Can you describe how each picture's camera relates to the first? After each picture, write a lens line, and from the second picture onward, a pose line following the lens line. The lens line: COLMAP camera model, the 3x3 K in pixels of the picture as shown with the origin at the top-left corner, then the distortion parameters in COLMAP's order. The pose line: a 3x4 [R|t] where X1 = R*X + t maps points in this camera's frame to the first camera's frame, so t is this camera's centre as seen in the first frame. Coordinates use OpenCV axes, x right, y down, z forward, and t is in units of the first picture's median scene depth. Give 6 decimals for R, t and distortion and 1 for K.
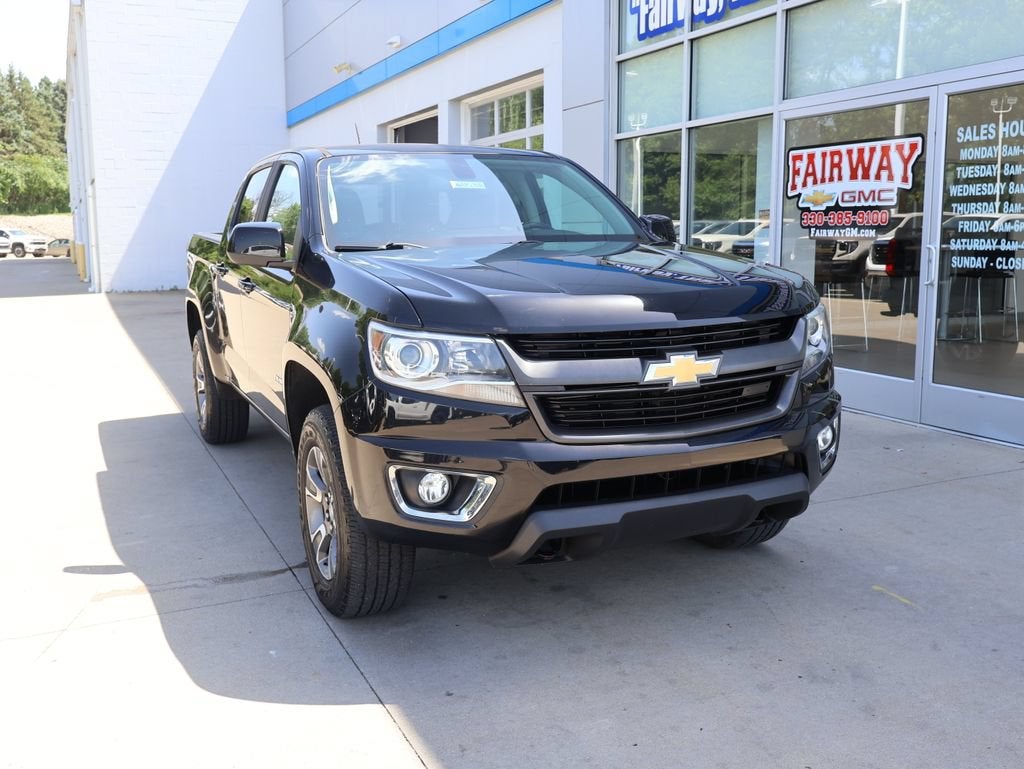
lens RADIAL K [[1020.2, 0, 512.0], [0, 1020.2, 384.5], [0, 0, 1]] dist [0.000926, 0.015959]
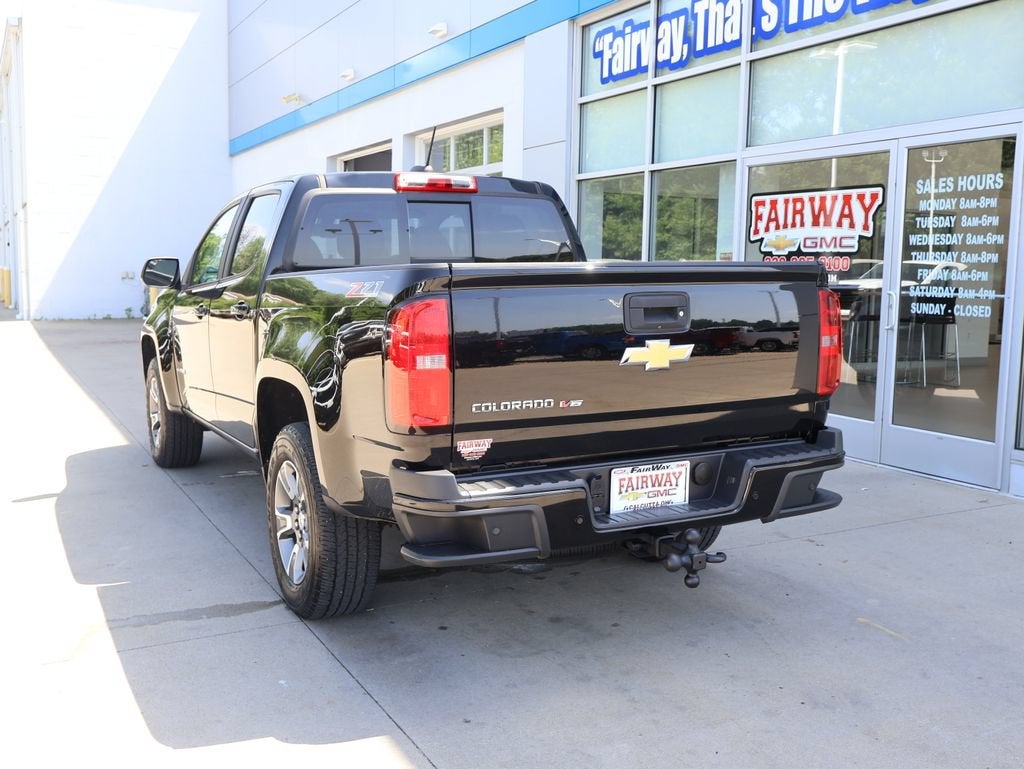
lens RADIAL K [[1037.6, 0, 512.0], [0, 1037.6, 384.5], [0, 0, 1]] dist [0.005627, -0.000139]
pose [[0.997618, 0.016653, 0.066937, -0.041436], [-0.014220, 0.999226, -0.036664, 0.002226], [-0.067496, 0.035625, 0.997083, -0.021729]]
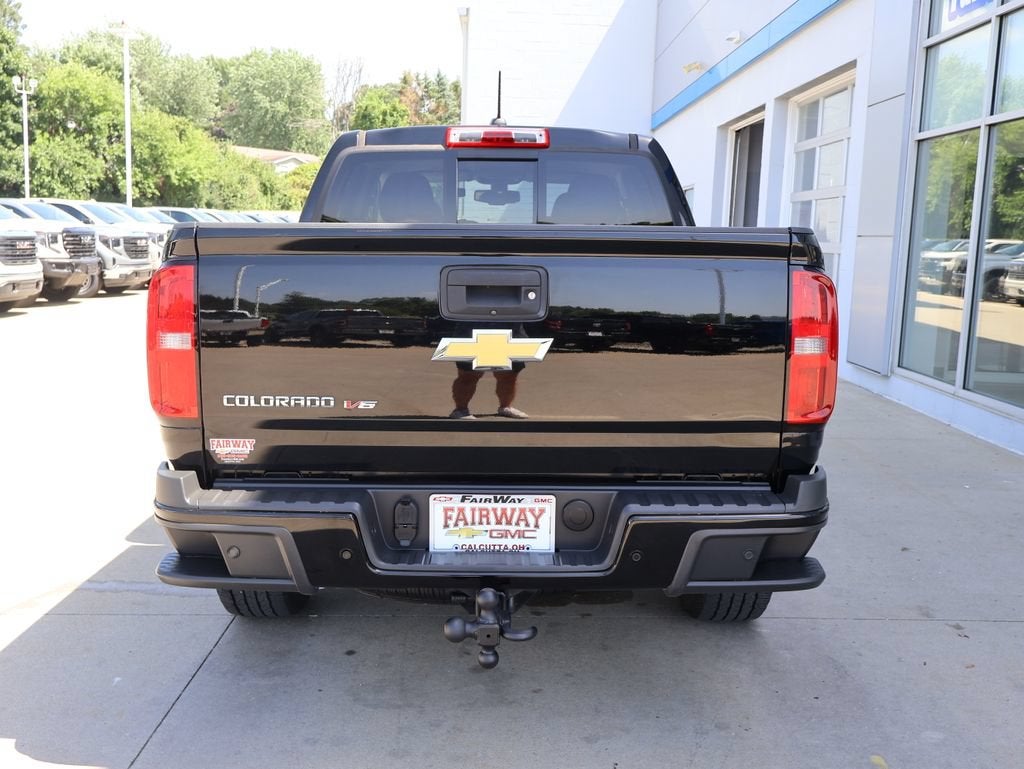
lens RADIAL K [[1037.6, 0, 512.0], [0, 1037.6, 384.5], [0, 0, 1]] dist [0.005627, -0.000139]
pose [[0.917452, 0.093344, -0.386741, 0.216277], [-0.097070, 0.995228, 0.009934, -0.023550], [0.385822, 0.028427, 0.922135, 0.132690]]
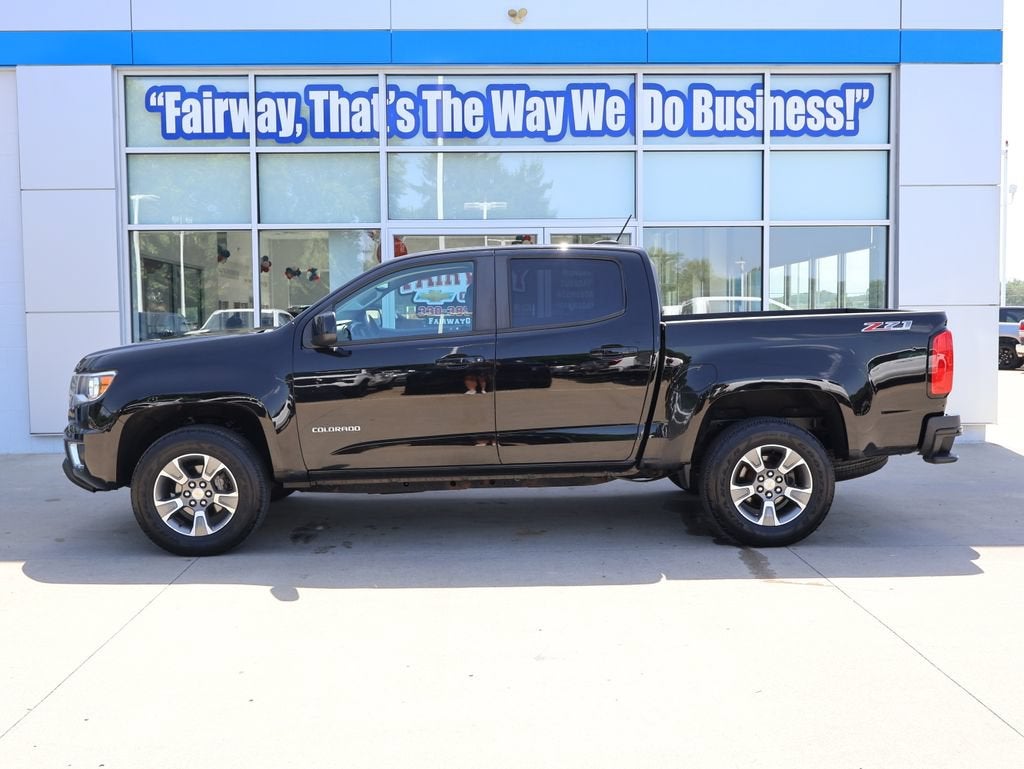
lens RADIAL K [[705.5, 0, 512.0], [0, 705.5, 384.5], [0, 0, 1]] dist [0.001032, -0.001431]
pose [[0.379222, -0.042080, 0.924348, -0.584179], [0.145597, 0.989235, -0.014699, -0.042254], [-0.913779, 0.140157, 0.381266, 0.627136]]
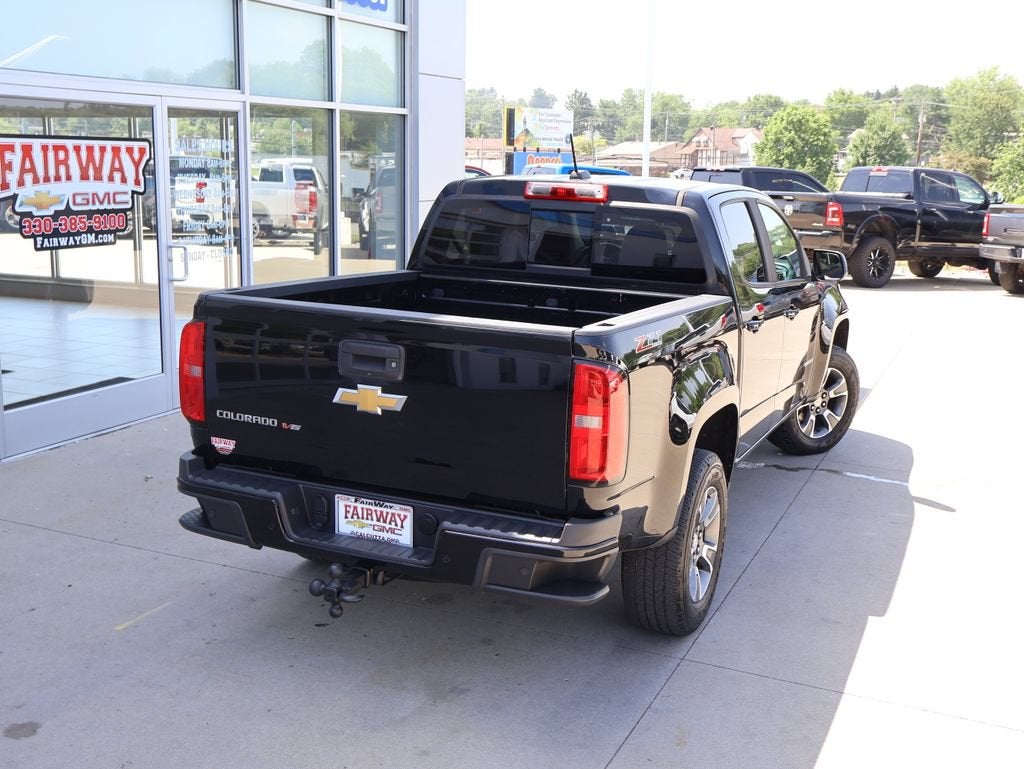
lens RADIAL K [[1160.6, 0, 512.0], [0, 1160.6, 384.5], [0, 0, 1]] dist [0.009287, -0.022320]
pose [[-0.675700, -0.146061, 0.722561, -0.715163], [0.097879, 0.953720, 0.284319, -0.297908], [-0.730649, 0.262838, -0.630133, 1.491510]]
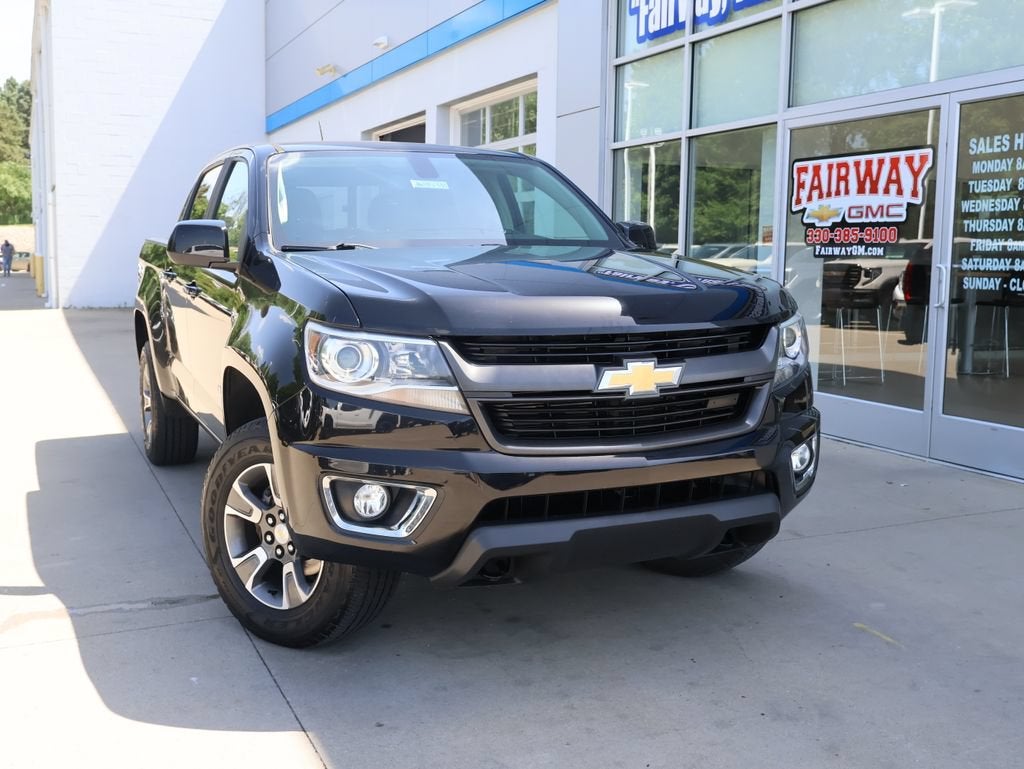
lens RADIAL K [[1118.4, 0, 512.0], [0, 1118.4, 384.5], [0, 0, 1]] dist [-0.007261, 0.037794]
pose [[0.999807, 0.019622, -0.000829, 0.023818], [-0.019639, 0.999248, -0.033432, 0.012890], [0.000173, 0.033442, 0.999441, -0.007387]]
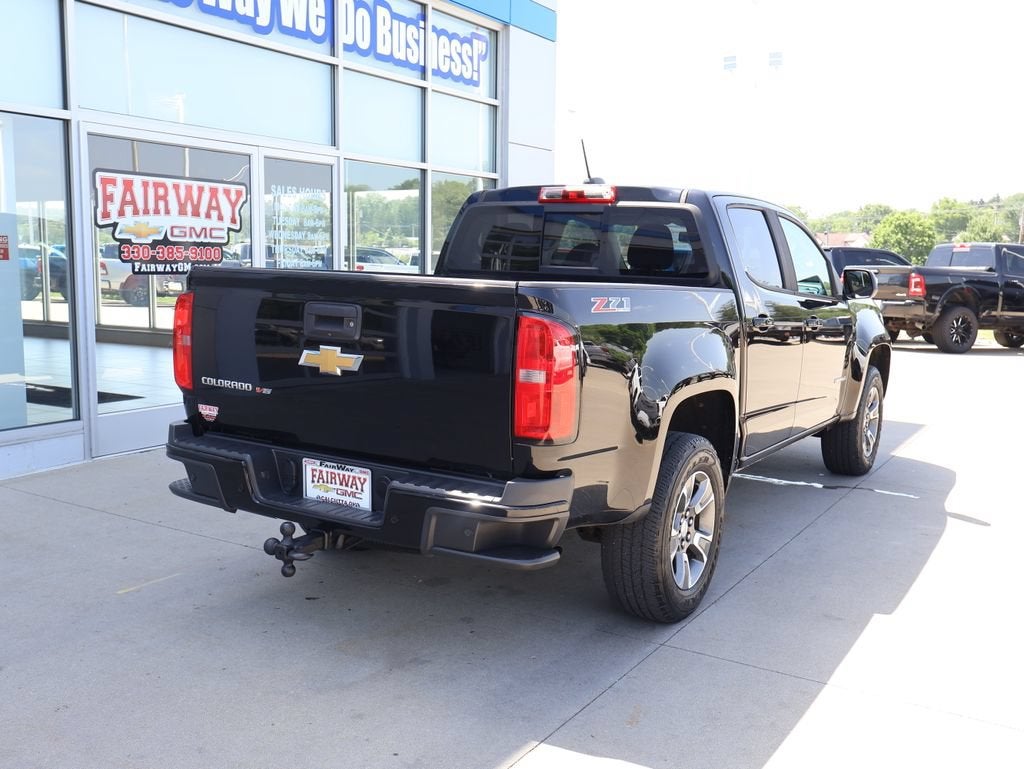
lens RADIAL K [[1001.3, 0, 512.0], [0, 1001.3, 384.5], [0, 0, 1]] dist [0.008467, 0.013742]
pose [[-0.571189, -0.101683, 0.814496, -0.714447], [0.116219, 0.972282, 0.202883, -0.212161], [-0.812549, 0.210544, -0.543539, 1.381770]]
